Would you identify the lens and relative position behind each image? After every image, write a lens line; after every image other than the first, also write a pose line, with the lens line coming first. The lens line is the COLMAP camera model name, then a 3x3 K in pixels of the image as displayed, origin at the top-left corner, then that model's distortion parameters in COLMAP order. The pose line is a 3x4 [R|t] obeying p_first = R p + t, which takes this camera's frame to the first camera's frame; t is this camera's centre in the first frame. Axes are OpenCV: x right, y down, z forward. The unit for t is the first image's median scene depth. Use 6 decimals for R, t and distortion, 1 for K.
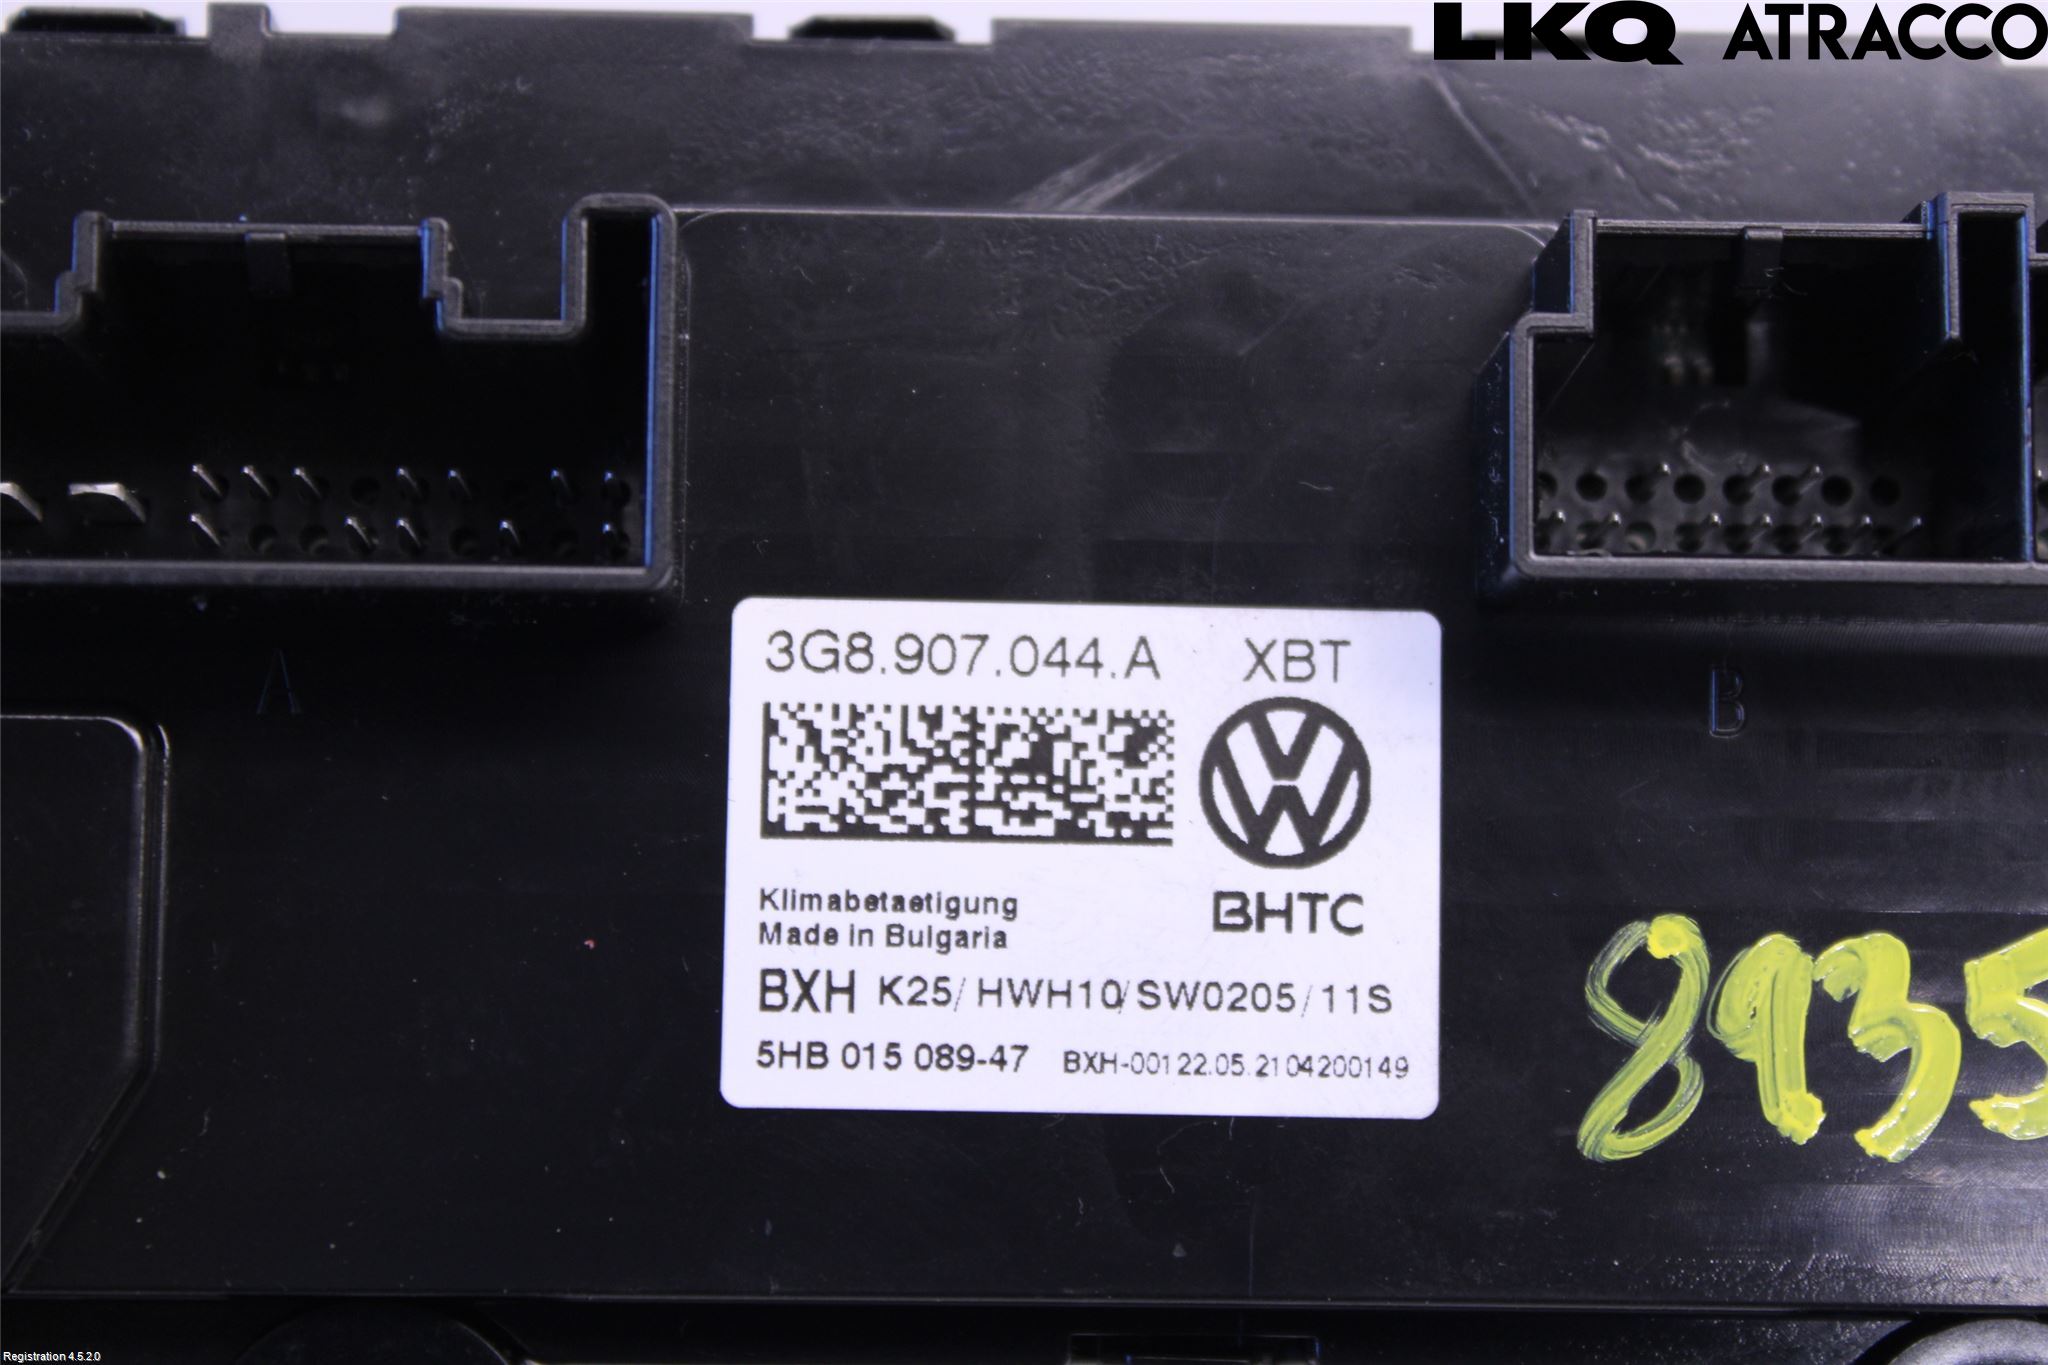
lens RADIAL K [[4859.6, 0, 1032.5], [0, 4859.6, 680.5], [0, 0, 1]] dist [0.106415, 0.000000]
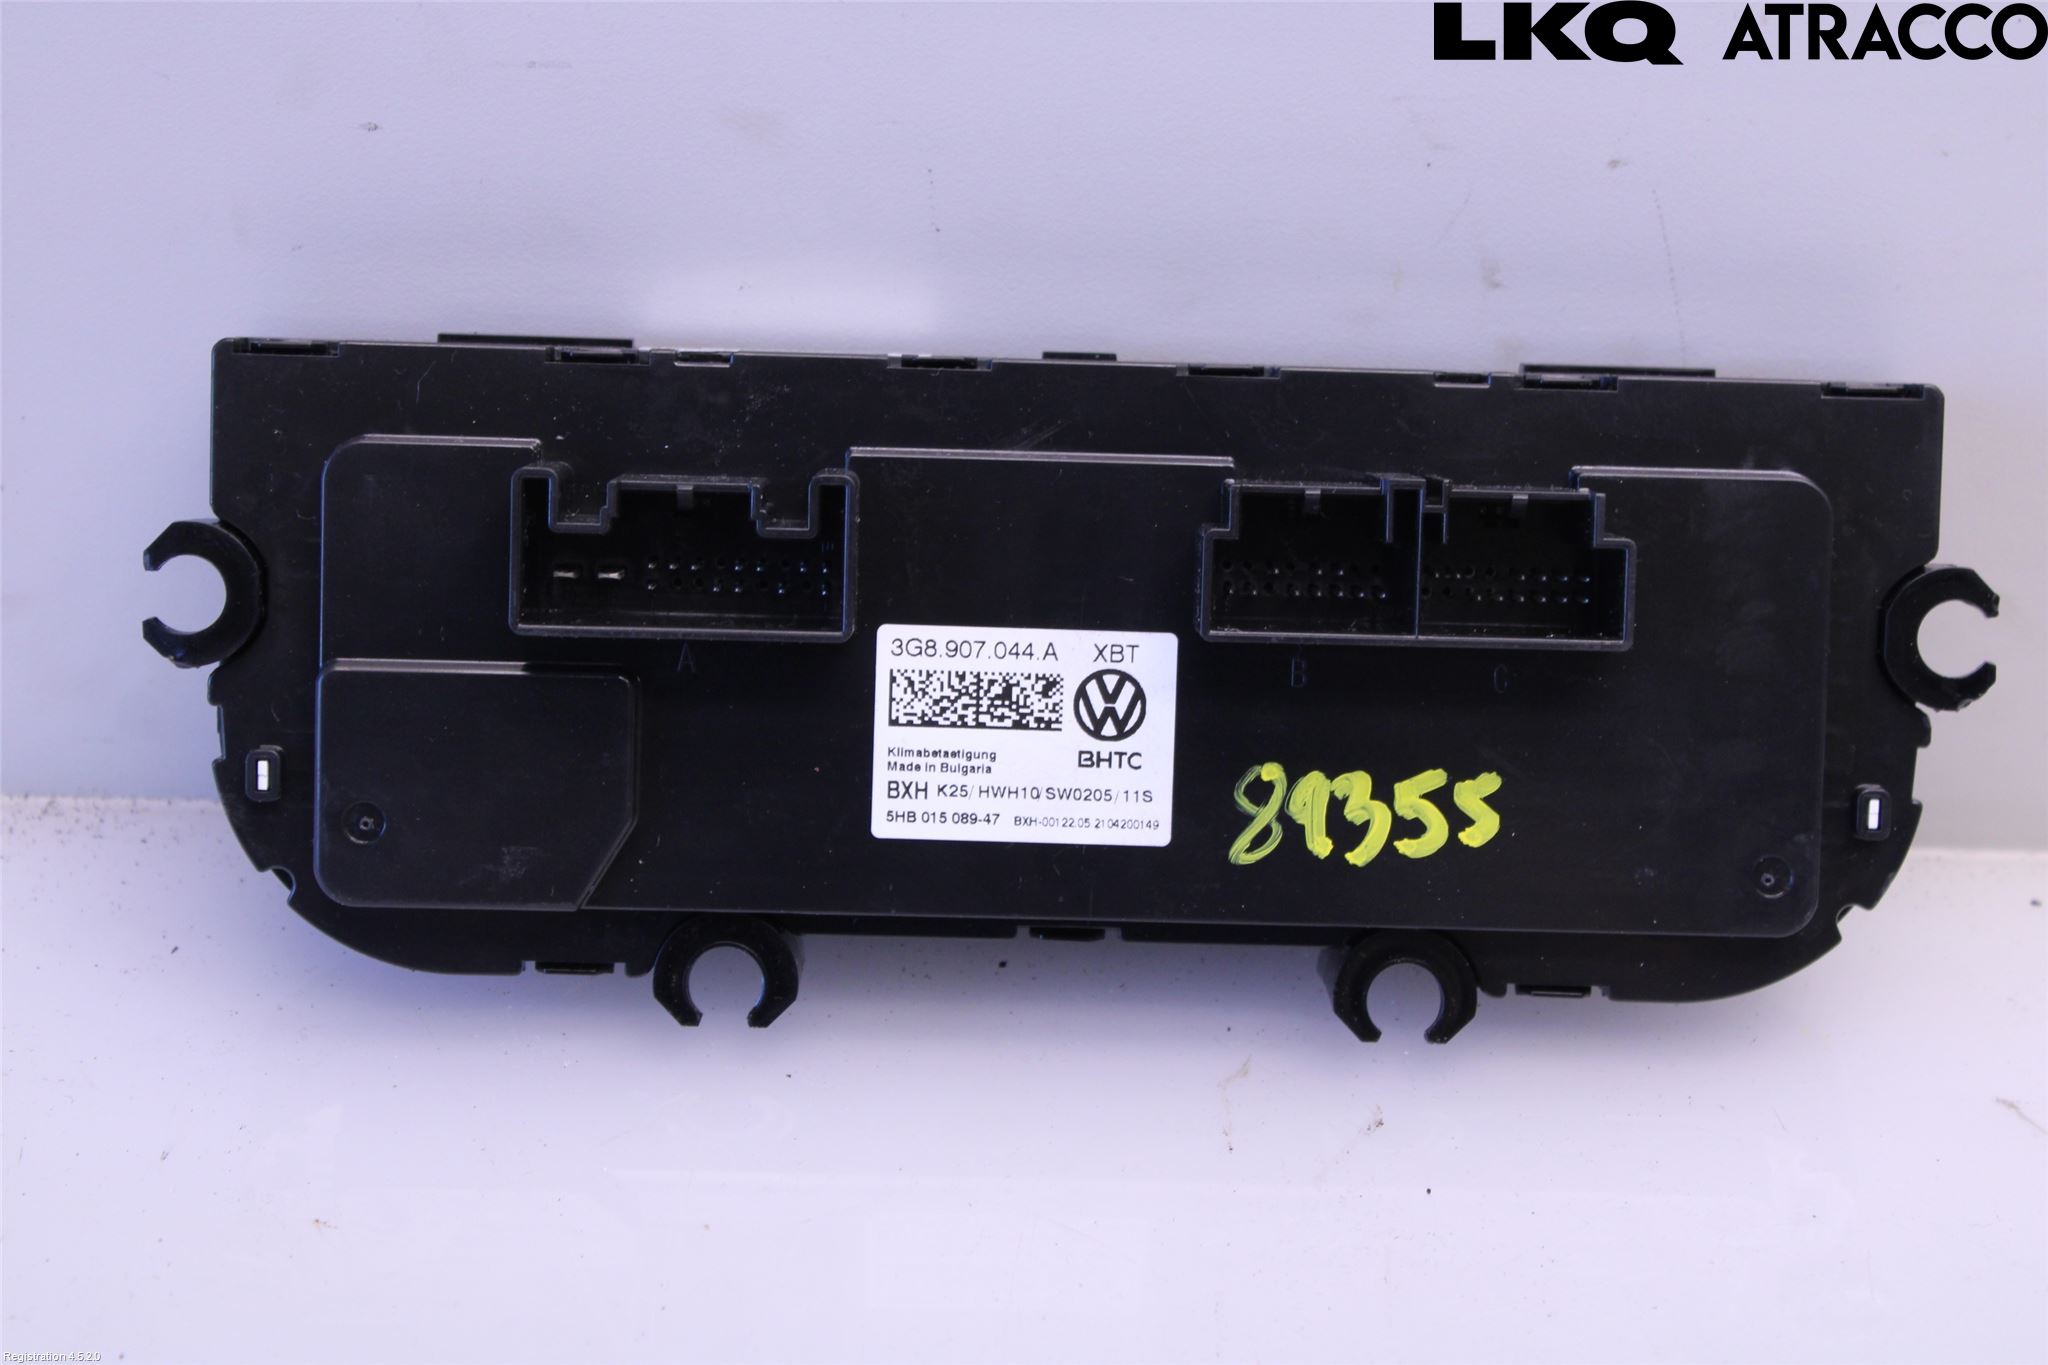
lens RADIAL K [[4425.8, 0, 1018.5], [0, 4425.8, 683.6], [0, 0, 1]] dist [0.212032, 0.000000]
pose [[0.999557, 0.017726, -0.023920, 0.058957], [-0.012357, 0.977976, 0.208349, -0.438706], [0.027087, -0.207961, 0.977762, -1.108297]]
